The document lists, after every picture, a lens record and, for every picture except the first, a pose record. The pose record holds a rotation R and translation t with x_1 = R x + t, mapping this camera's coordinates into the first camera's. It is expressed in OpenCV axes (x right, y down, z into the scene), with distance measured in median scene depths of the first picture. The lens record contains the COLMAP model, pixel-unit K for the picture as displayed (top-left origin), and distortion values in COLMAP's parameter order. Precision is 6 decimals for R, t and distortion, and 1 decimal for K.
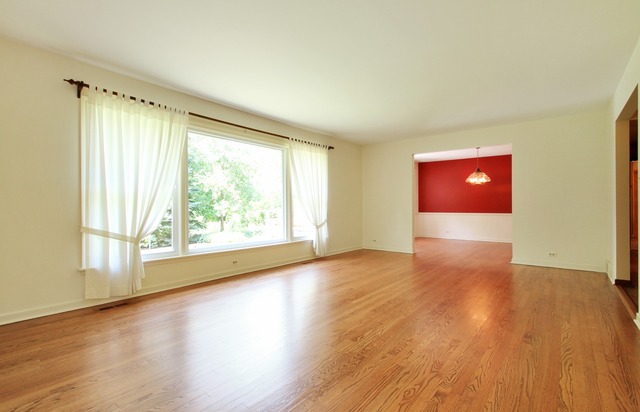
lens RADIAL K [[302.9, 0, 321.7], [0, 302.9, 208.3], [0, 0, 1]] dist [0.001531, 0.000582]
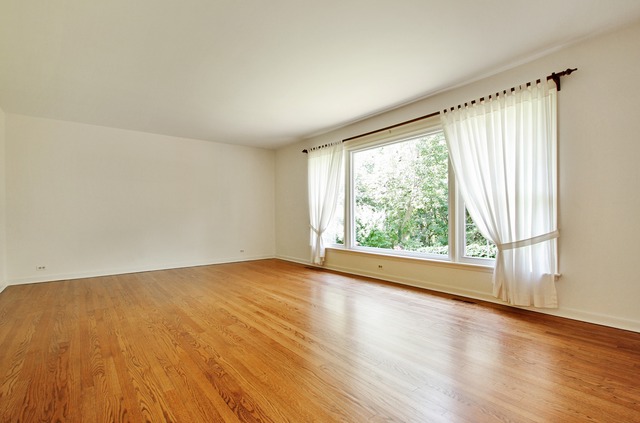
lens RADIAL K [[301.2, 0, 321.9], [0, 301.2, 213.8], [0, 0, 1]] dist [0.003227, -0.001430]
pose [[-0.208227, -0.007020, -0.978055, 0.922565], [0.008243, 0.999926, -0.008932, 0.012455], [0.978046, -0.009922, -0.208153, 1.276133]]
